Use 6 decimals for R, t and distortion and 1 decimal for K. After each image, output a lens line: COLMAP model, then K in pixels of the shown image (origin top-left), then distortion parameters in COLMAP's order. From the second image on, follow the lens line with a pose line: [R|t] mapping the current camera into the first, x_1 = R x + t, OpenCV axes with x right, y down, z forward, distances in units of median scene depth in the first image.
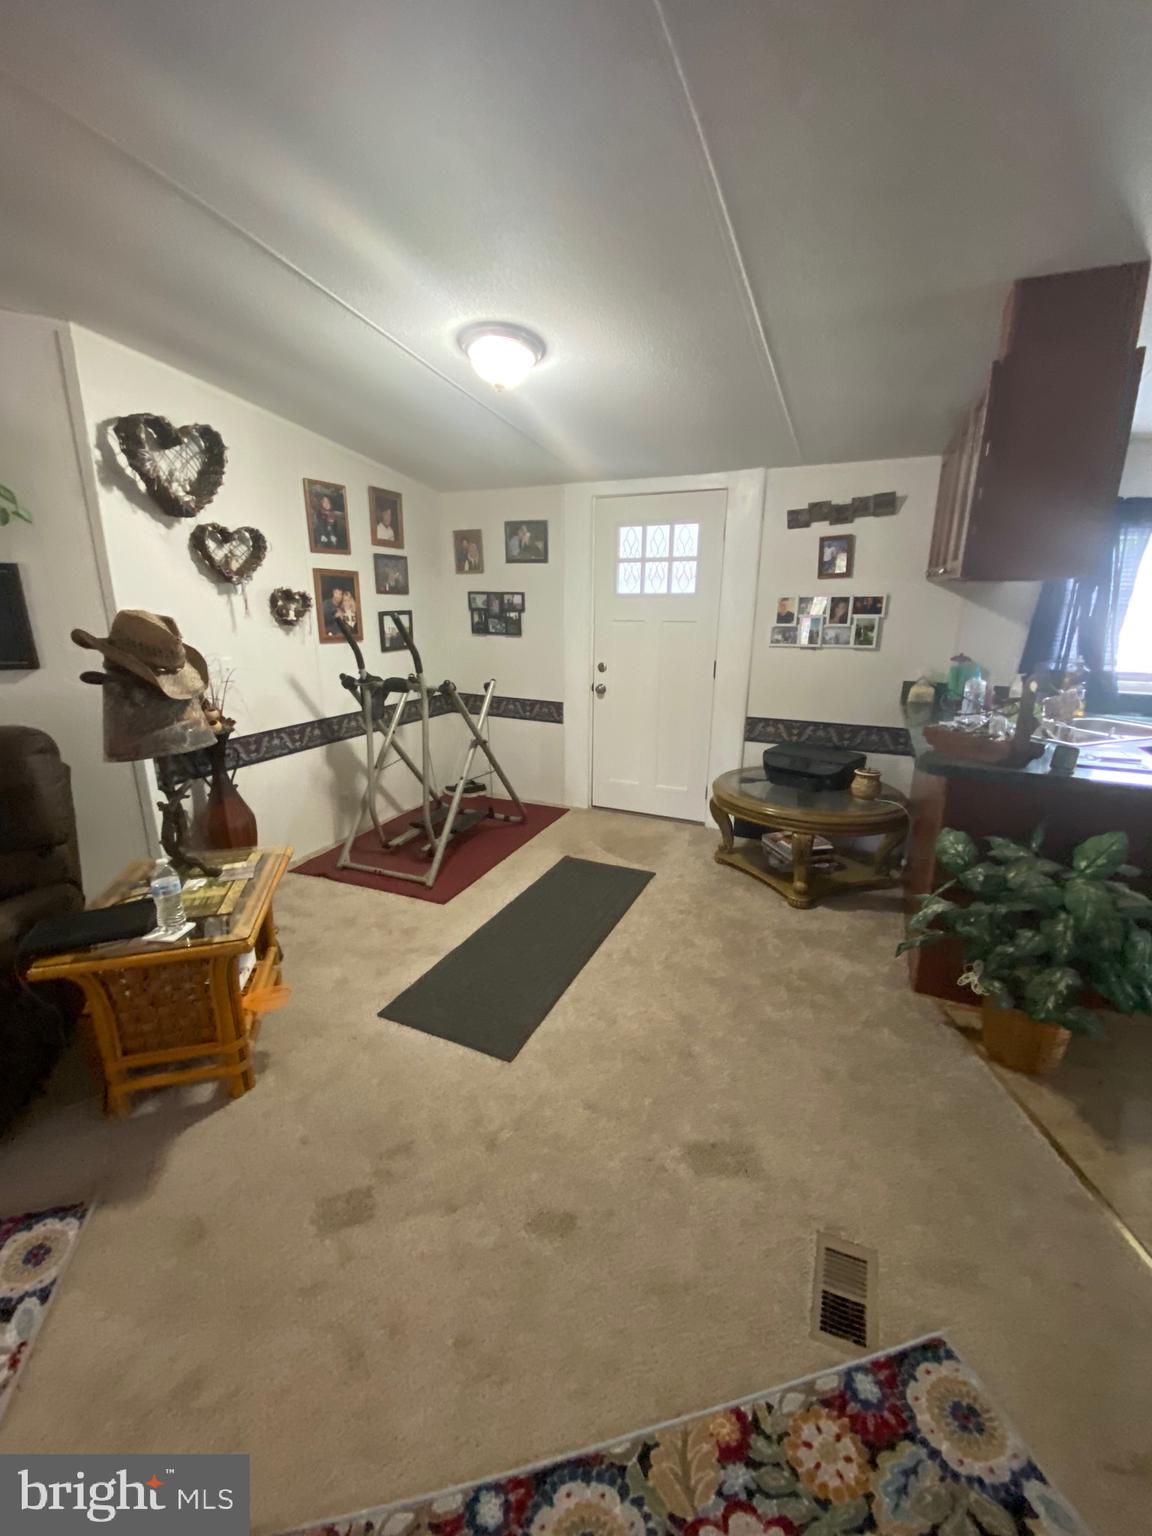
lens RADIAL K [[627.9, 0, 574.2], [0, 627.9, 772.7], [0, 0, 1]] dist [0.004214, -0.001956]
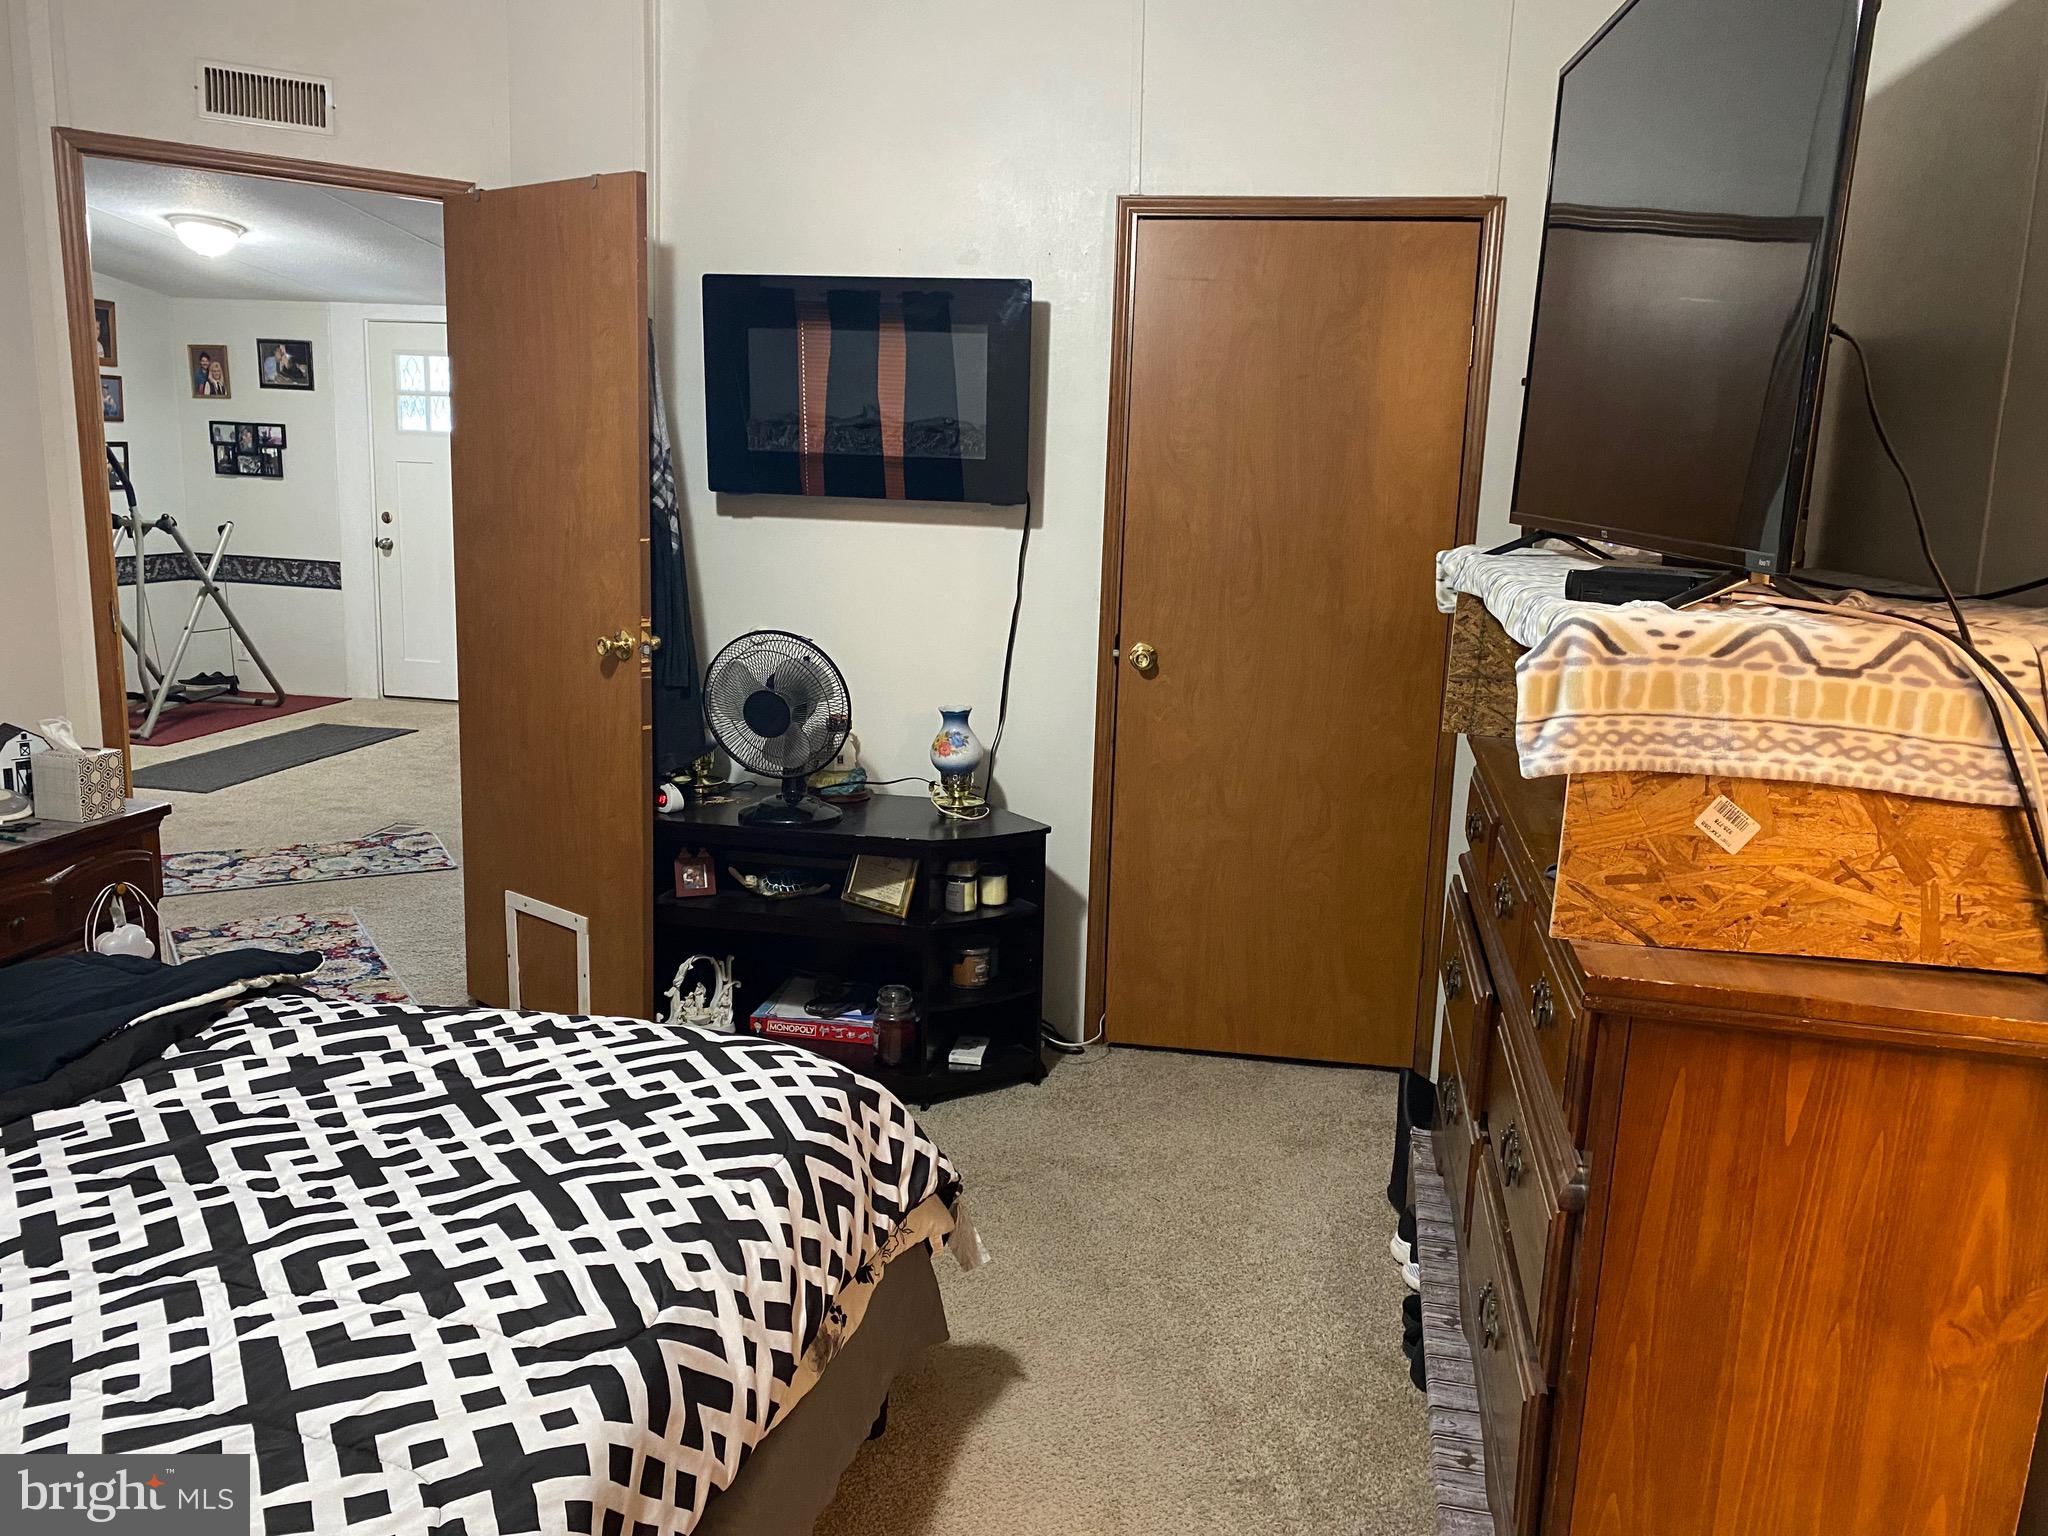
lens RADIAL K [[1588.1, 0, 1036.4], [0, 1588.1, 748.5], [0, 0, 1]] dist [0.003670, 0.002809]
pose [[0.967479, -0.014894, 0.252513, 0.329915], [0.036649, 0.995985, -0.081669, 0.325827], [-0.250283, 0.088267, 0.964141, -1.161704]]
